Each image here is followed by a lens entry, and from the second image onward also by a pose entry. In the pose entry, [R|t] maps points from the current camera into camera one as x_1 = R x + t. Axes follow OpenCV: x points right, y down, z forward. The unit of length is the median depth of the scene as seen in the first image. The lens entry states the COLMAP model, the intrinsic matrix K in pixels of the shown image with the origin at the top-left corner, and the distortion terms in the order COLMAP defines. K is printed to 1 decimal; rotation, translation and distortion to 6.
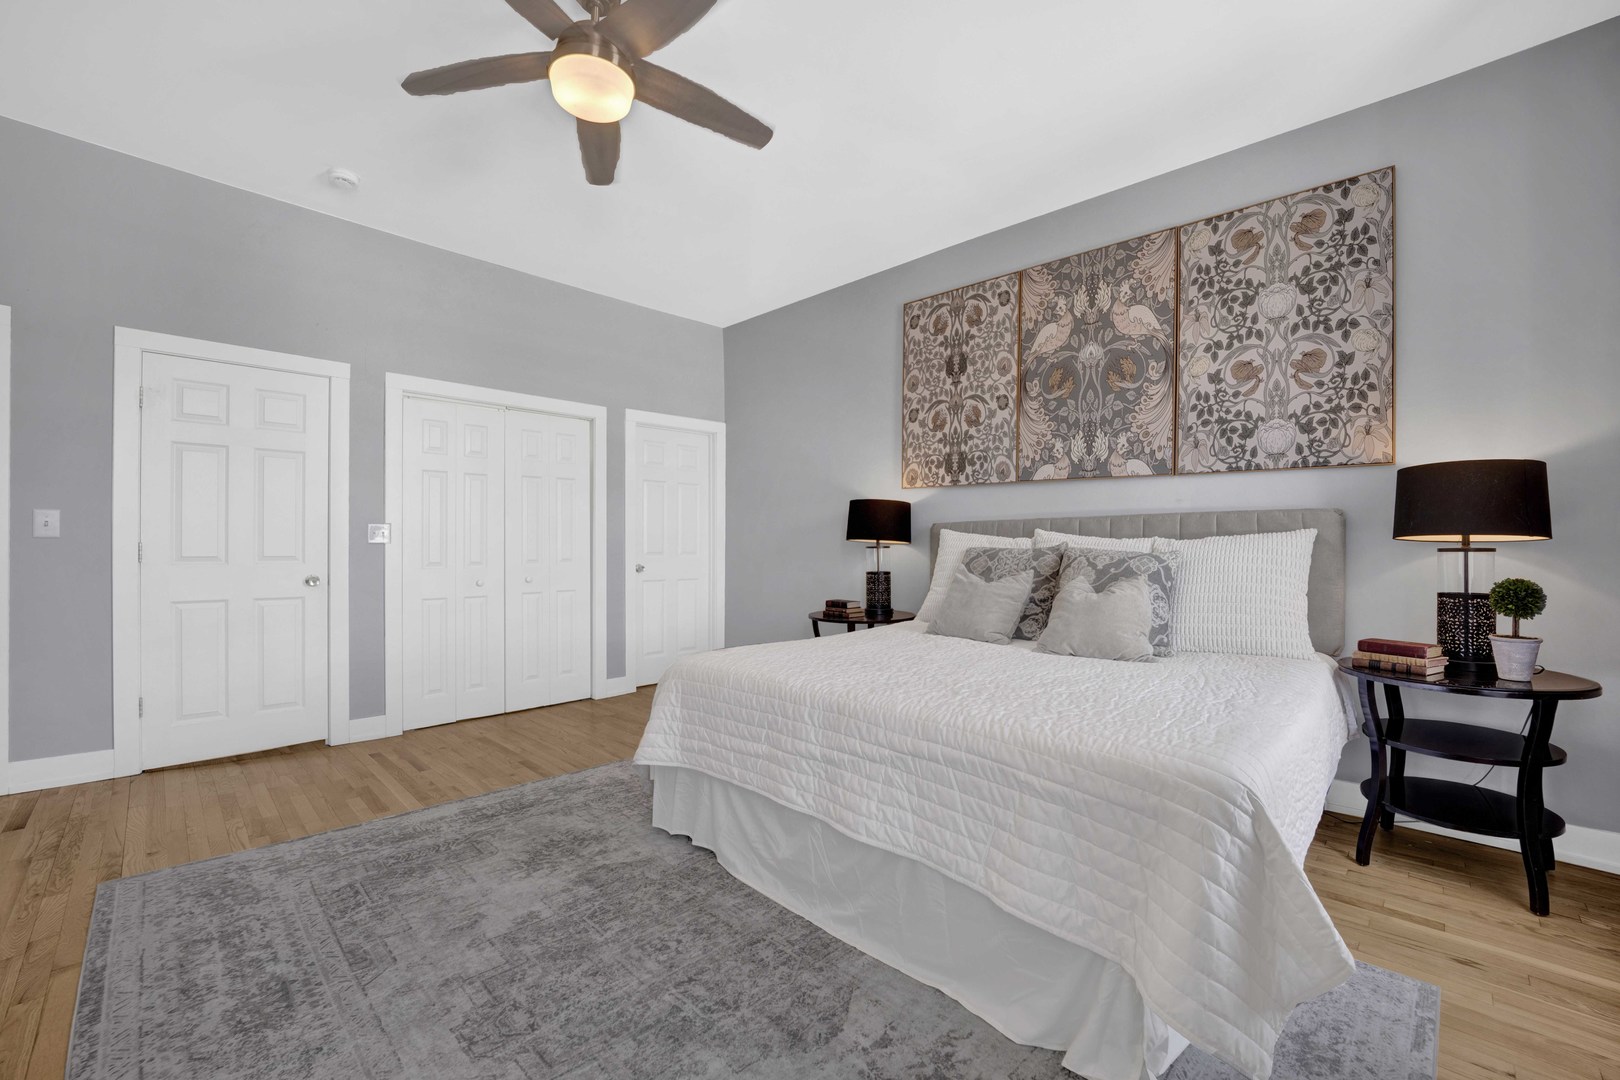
lens RADIAL K [[683.4, 0, 810.0], [0, 683.4, 540.0], [0, 0, 1]] dist [-0.040276, 0.009449]
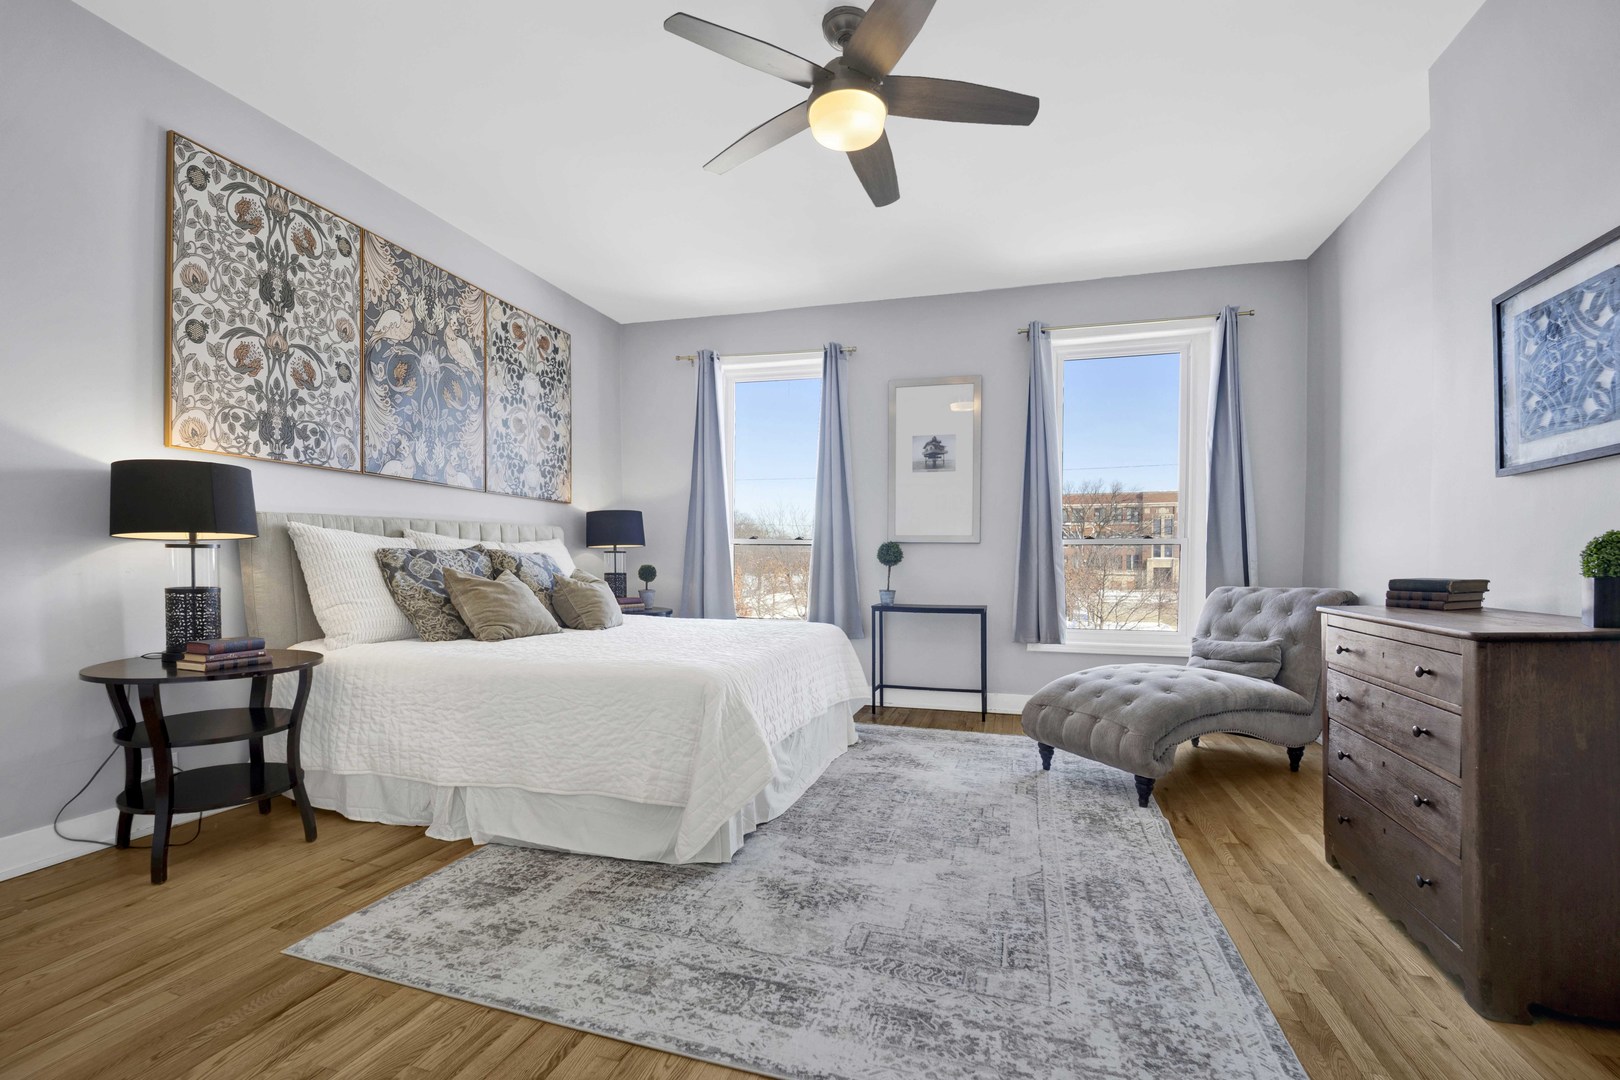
lens RADIAL K [[682.2, 0, 812.6], [0, 682.2, 548.7], [0, 0, 1]] dist [-0.021821, -0.000434]
pose [[-0.469251, 0.001881, 0.883063, -0.803938], [-0.019246, 0.999738, -0.012357, 0.012258], [-0.882855, -0.022794, -0.469092, 0.994274]]
